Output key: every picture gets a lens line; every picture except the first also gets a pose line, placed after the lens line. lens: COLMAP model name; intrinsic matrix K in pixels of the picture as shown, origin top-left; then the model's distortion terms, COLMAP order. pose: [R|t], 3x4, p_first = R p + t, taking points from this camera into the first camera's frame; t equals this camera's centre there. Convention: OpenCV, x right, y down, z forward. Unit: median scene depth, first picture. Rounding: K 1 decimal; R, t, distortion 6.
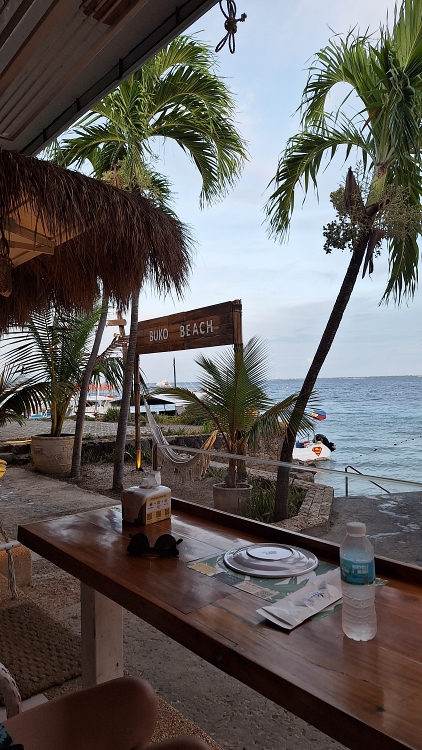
lens RADIAL K [[442.0, 0, 211.0], [0, 442.0, 375.0], [0, 0, 1]] dist [-0.001225, -0.057405]
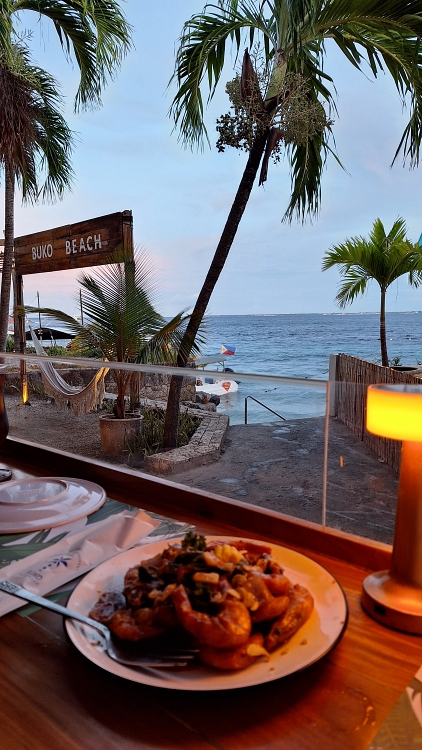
lens RADIAL K [[442.0, 0, 211.0], [0, 442.0, 375.0], [0, 0, 1]] dist [-0.001225, -0.057405]
pose [[0.984451, -0.015855, 0.174941, 0.072606], [-0.009453, 0.989693, 0.142890, 0.030069], [-0.175403, -0.142322, 0.974155, 0.078772]]
